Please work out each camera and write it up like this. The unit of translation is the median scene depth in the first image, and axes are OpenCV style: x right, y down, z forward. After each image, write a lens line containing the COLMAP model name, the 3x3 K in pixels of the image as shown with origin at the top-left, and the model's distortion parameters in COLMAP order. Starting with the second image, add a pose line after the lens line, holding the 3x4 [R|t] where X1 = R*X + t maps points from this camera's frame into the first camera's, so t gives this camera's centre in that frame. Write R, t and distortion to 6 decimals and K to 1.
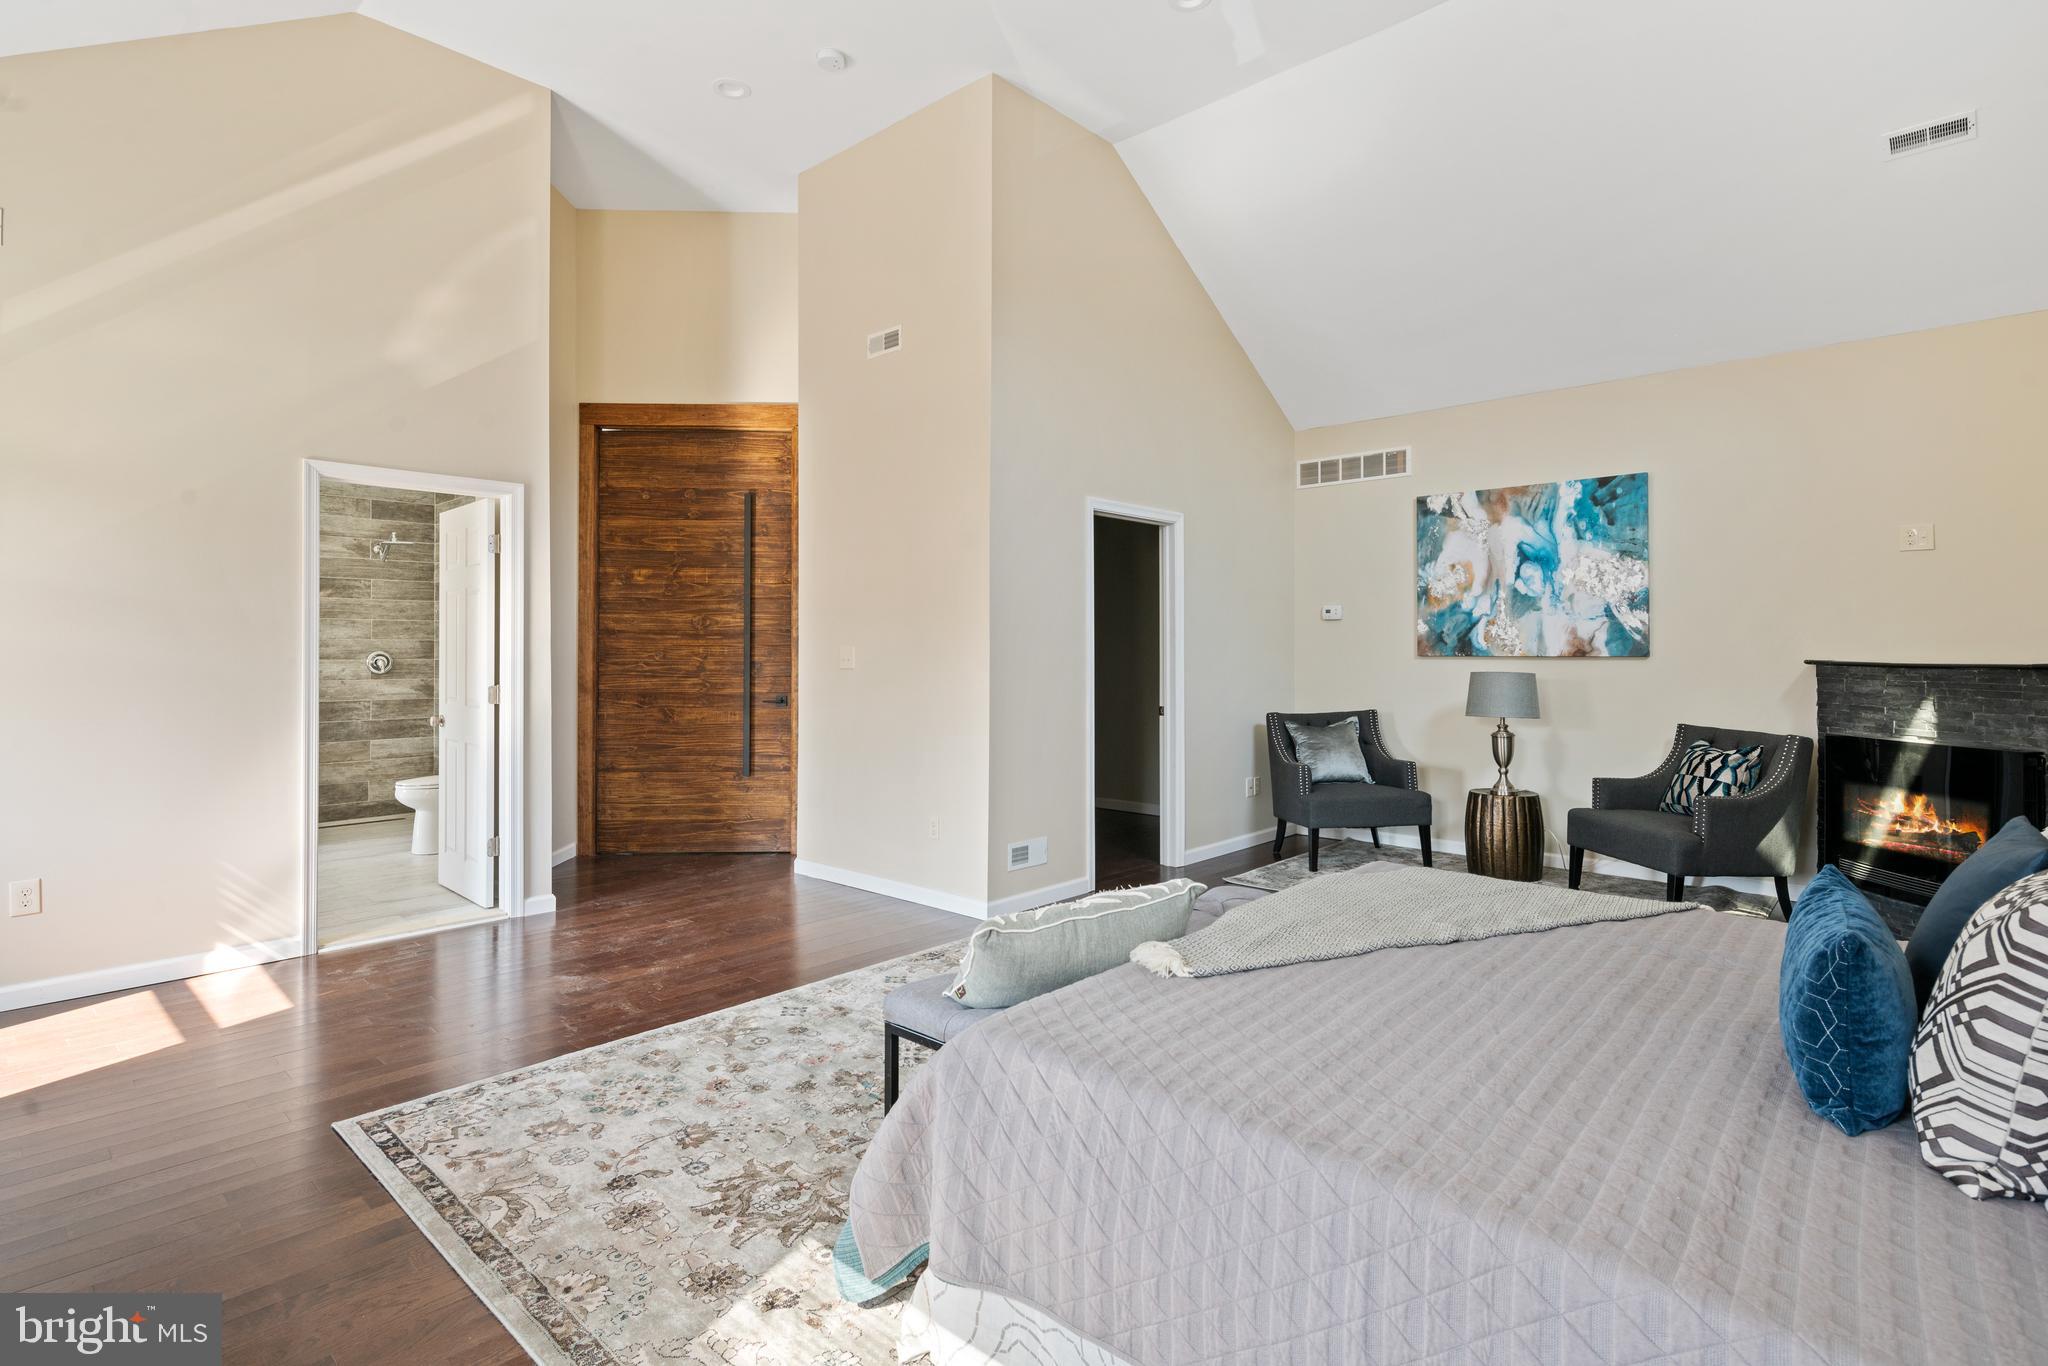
lens RADIAL K [[1009.6, 0, 1022.7], [0, 1009.6, 661.1], [0, 0, 1]] dist [0.006216, -0.004904]
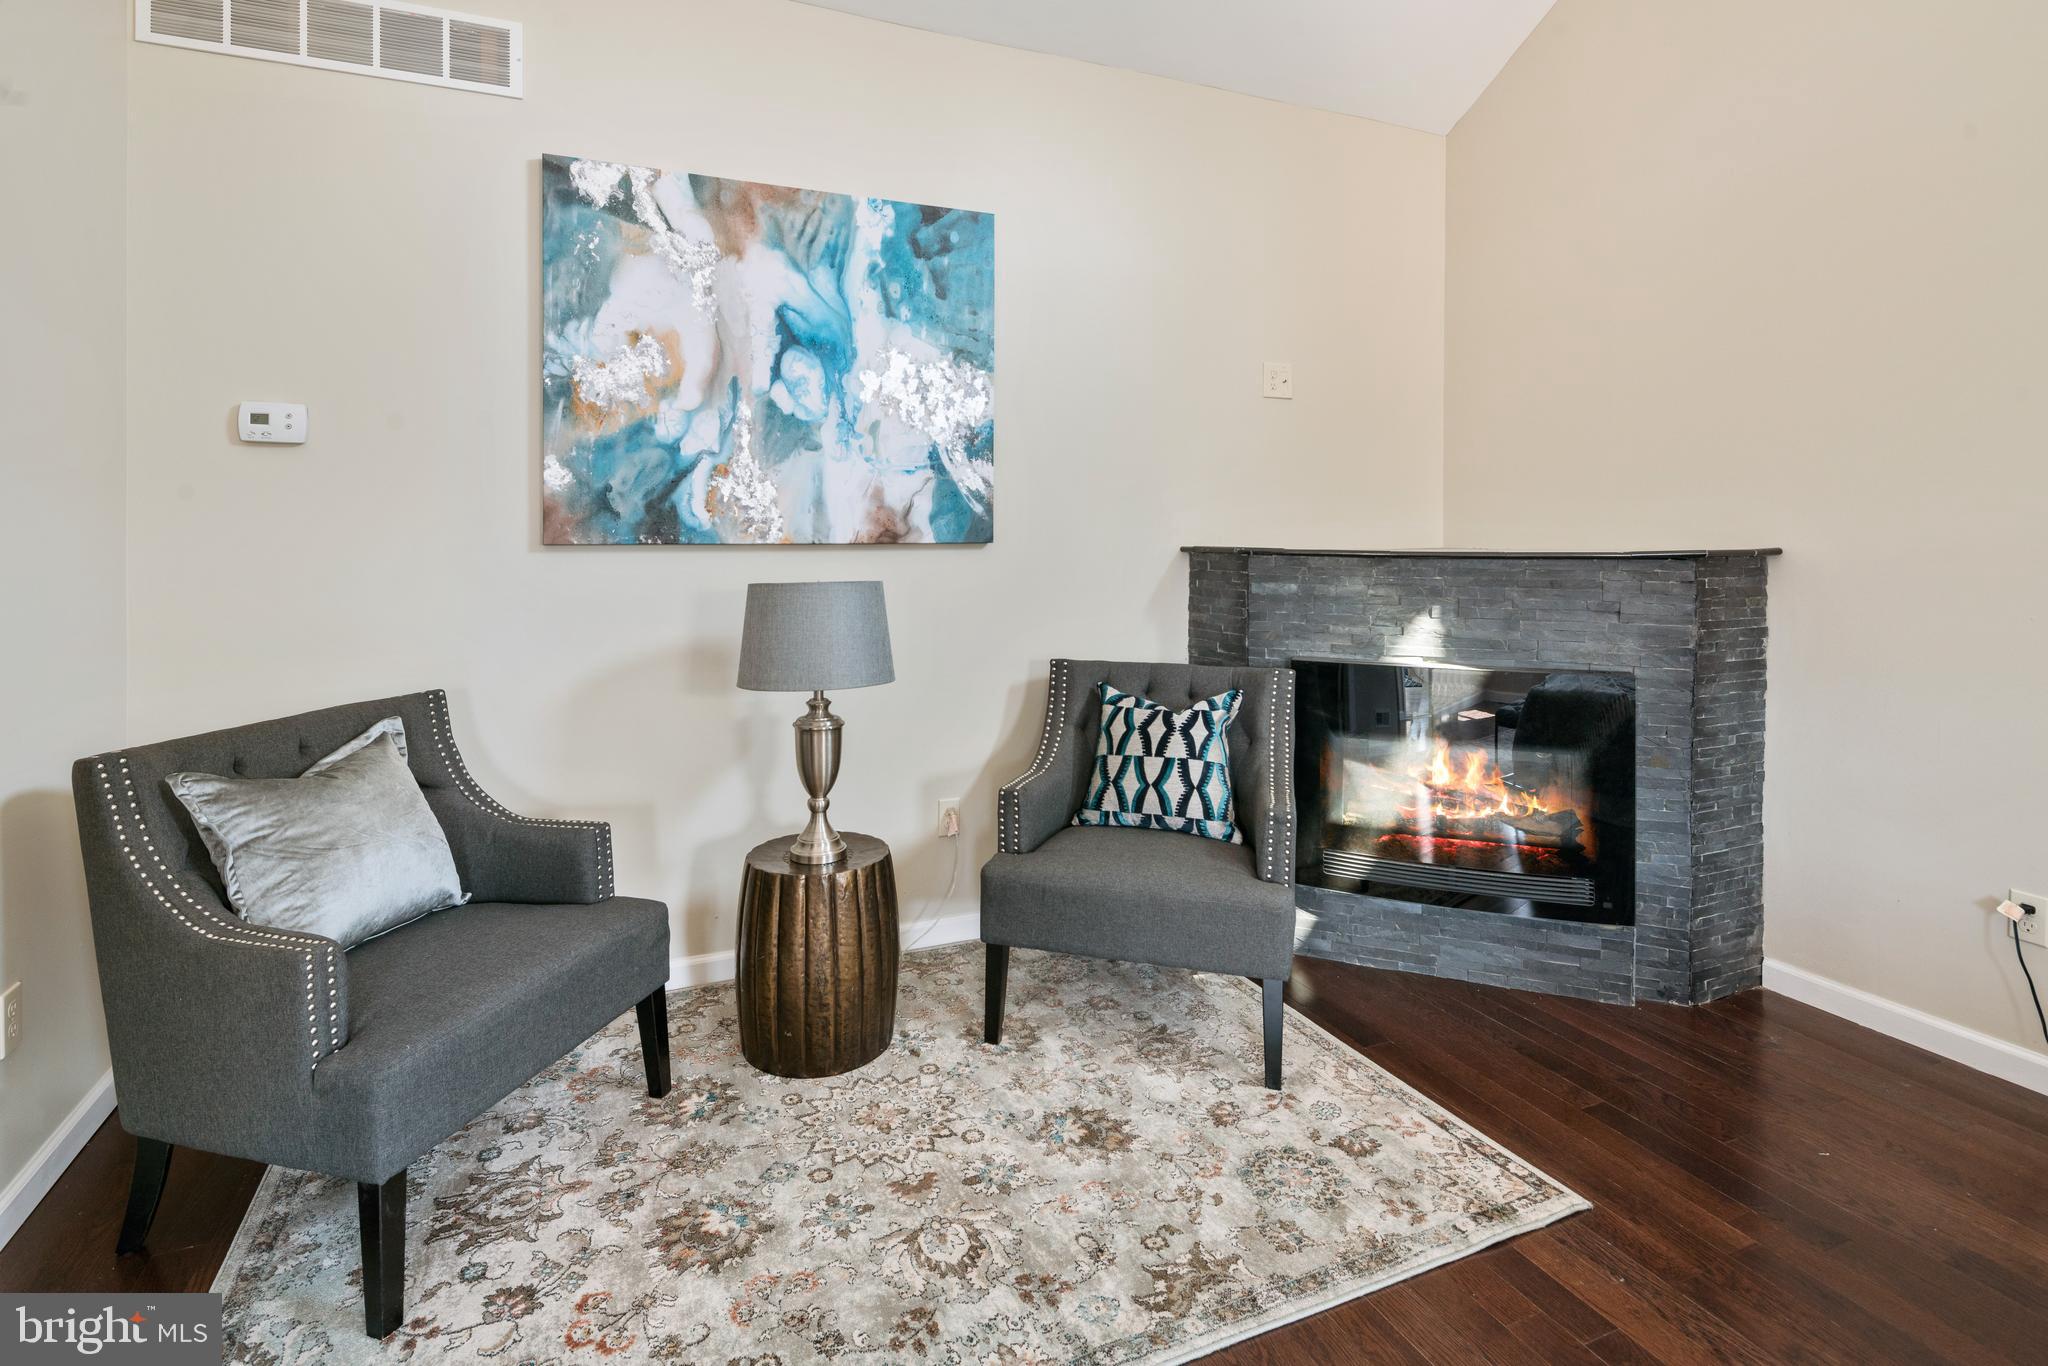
lens RADIAL K [[1009.6, 0, 1014.4], [0, 1009.6, 534.0], [0, 0, 1]] dist [0.006216, -0.004904]
pose [[0.411611, 0.001328, 0.911359, 0.105325], [0.008306, 0.999952, -0.005208, -0.006155], [-0.911322, 0.009713, 0.411580, 0.715068]]
